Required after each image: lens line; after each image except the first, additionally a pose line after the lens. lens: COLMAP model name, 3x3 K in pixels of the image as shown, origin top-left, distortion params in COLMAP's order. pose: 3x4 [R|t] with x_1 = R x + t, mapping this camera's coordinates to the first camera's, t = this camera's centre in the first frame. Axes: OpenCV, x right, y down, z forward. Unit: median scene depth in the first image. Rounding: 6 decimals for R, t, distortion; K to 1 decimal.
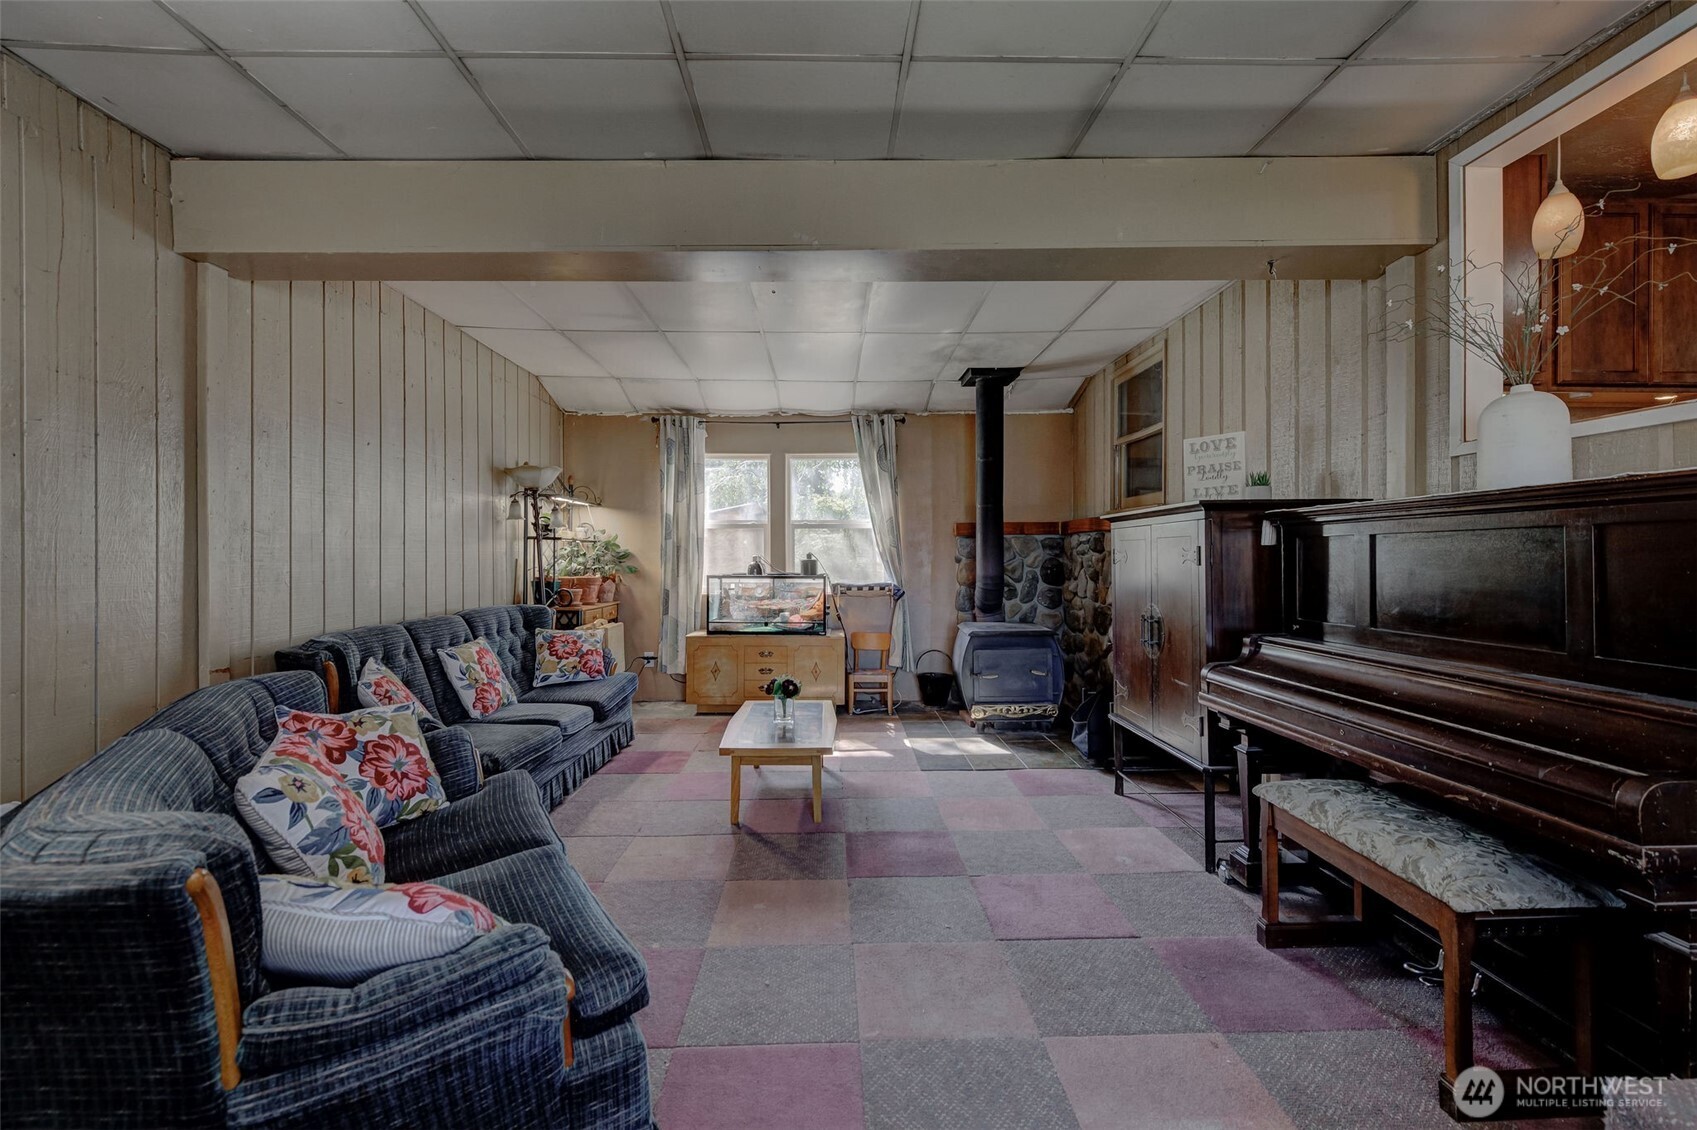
lens RADIAL K [[725.4, 0, 846.1], [0, 725.4, 557.1], [0, 0, 1]] dist [-0.000826, -0.002011]
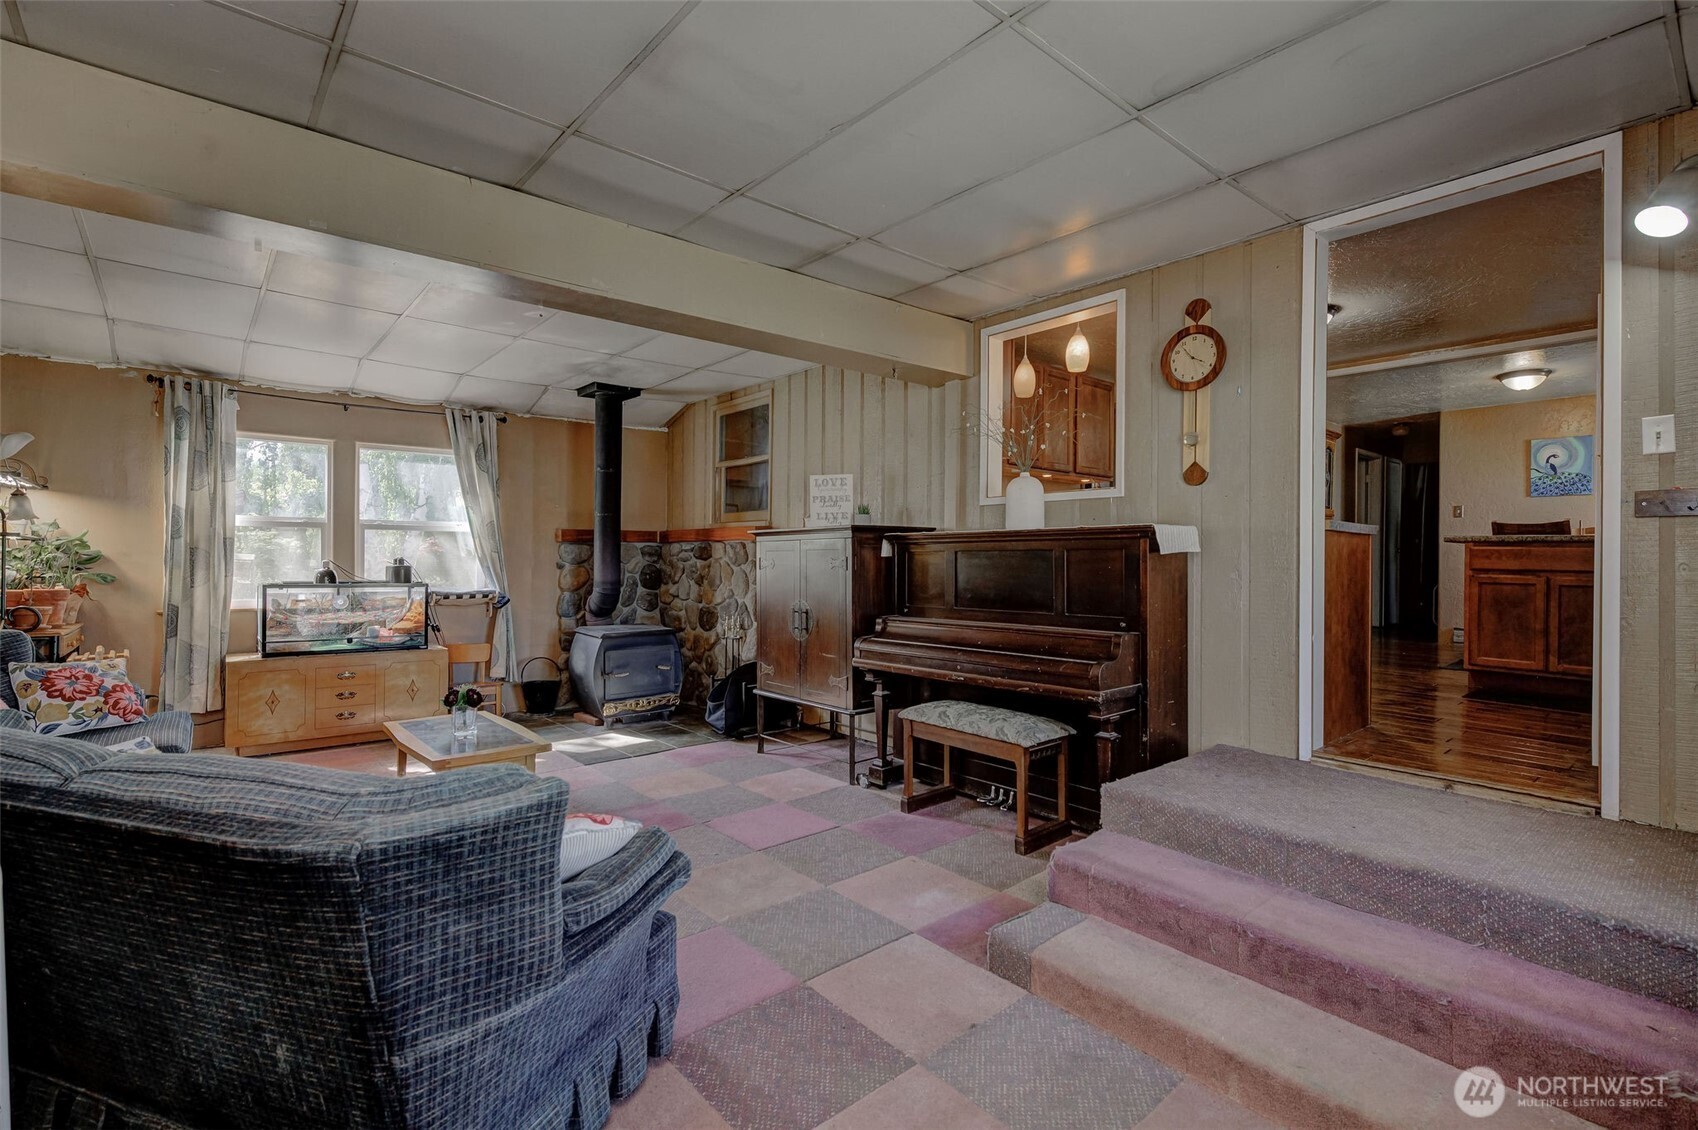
lens RADIAL K [[764.0, 0, 856.8], [0, 764.0, 565.8], [0, 0, 1]] dist [0.002479, -0.002576]
pose [[0.769678, 0.001265, 0.638431, -0.277906], [-0.003871, 0.999989, 0.002685, -0.000891], [-0.638421, -0.004538, 0.769674, -0.099967]]
